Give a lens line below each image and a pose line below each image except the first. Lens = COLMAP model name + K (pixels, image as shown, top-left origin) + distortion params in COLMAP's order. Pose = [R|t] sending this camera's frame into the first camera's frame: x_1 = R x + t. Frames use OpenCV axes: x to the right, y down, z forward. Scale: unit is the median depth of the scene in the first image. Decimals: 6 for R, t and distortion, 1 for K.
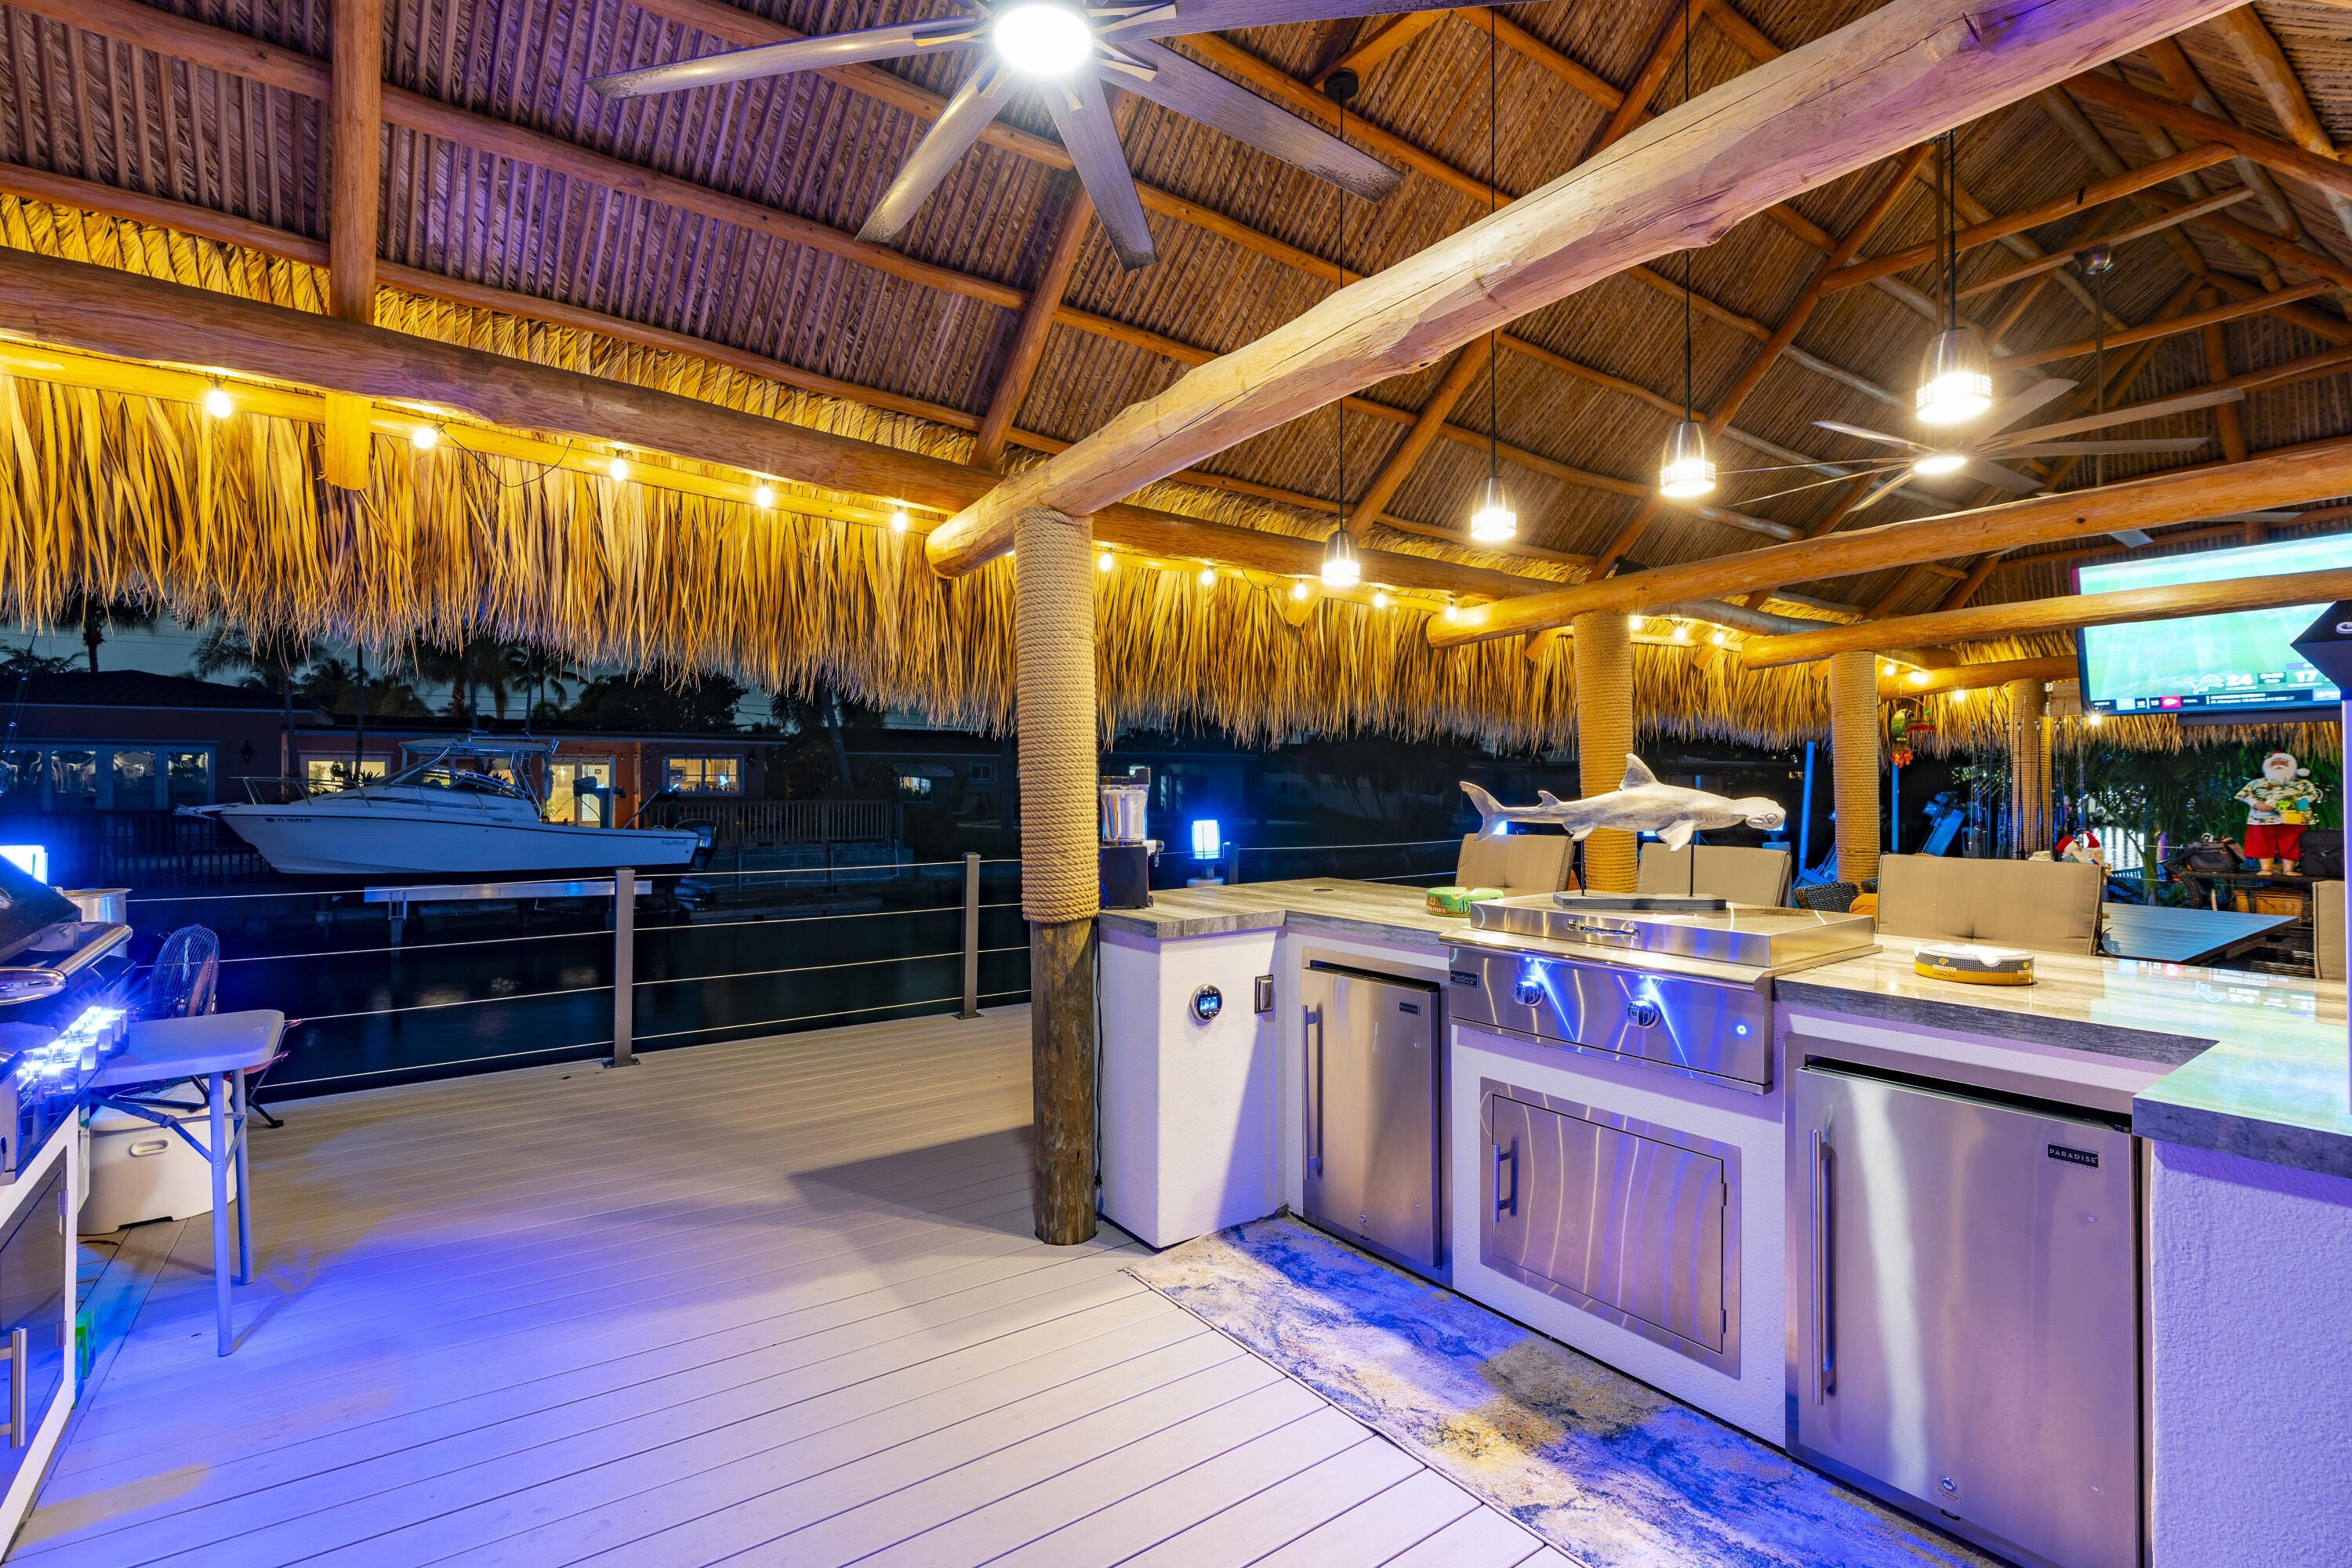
lens RADIAL K [[1082.1, 0, 1169.2], [0, 1082.1, 798.0], [0, 0, 1]] dist [-0.000824, 0.000565]
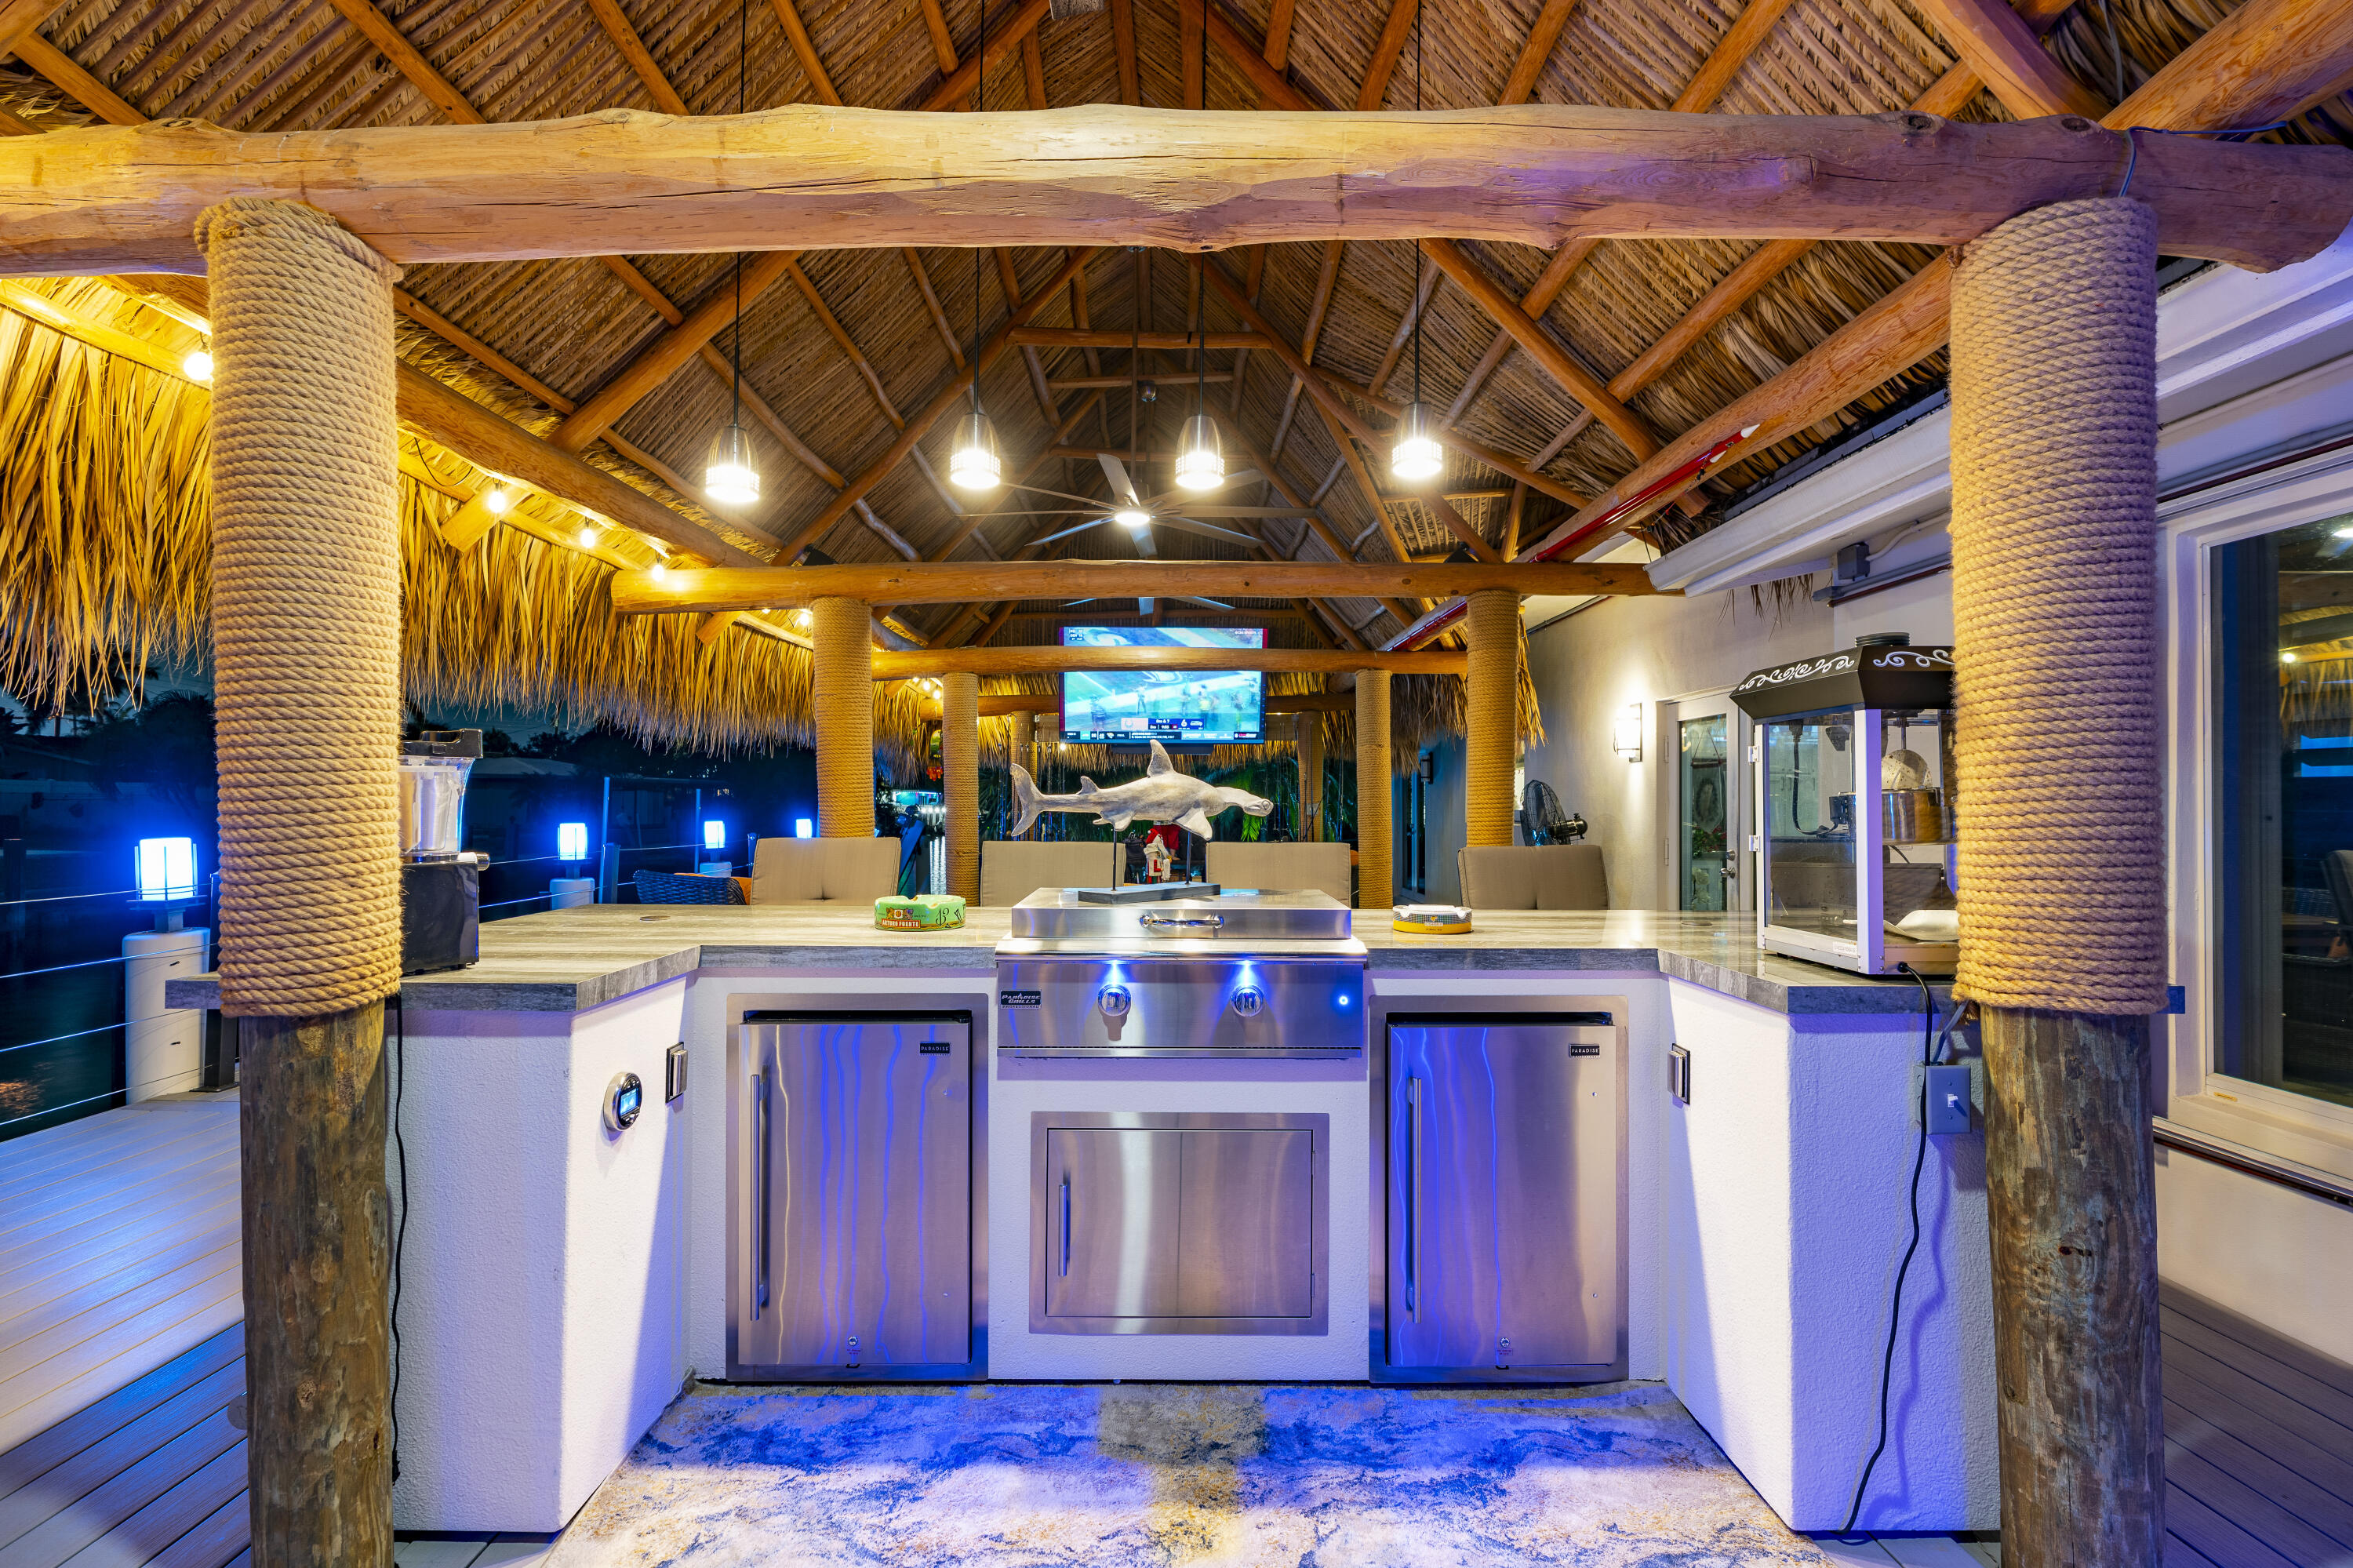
lens RADIAL K [[1082.6, 0, 1169.7], [0, 1082.6, 798.0], [0, 0, 1]] dist [-0.000824, 0.000565]
pose [[0.570042, 0.009144, 0.821565, -0.338999], [0.005435, 0.999874, -0.014899, 0.023997], [-0.821597, 0.012959, 0.569921, 0.408486]]
